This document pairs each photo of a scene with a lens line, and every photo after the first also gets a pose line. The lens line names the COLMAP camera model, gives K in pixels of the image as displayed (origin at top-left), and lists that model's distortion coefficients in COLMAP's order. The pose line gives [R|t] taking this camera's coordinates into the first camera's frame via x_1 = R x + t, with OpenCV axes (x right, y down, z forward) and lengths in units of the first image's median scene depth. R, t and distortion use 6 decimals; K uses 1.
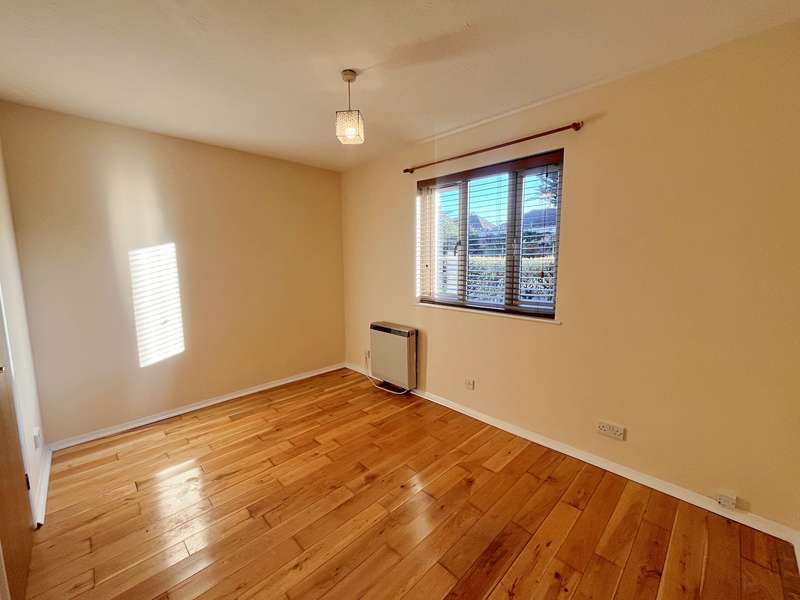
lens RADIAL K [[322.6, 0, 398.6], [0, 322.6, 299.3], [0, 0, 1]] dist [-0.005327, -0.000342]
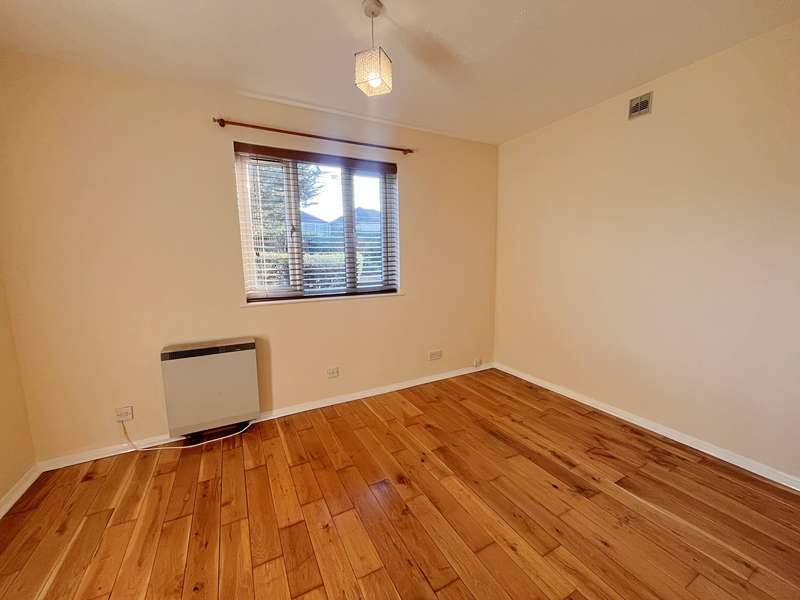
lens RADIAL K [[322.6, 0, 396.1], [0, 322.6, 299.0], [0, 0, 1]] dist [-0.005327, -0.000342]
pose [[0.291917, -0.121617, 0.948680, -0.715249], [0.134498, 0.987246, 0.085175, -0.020466], [-0.946940, 0.102732, 0.304551, 0.552911]]
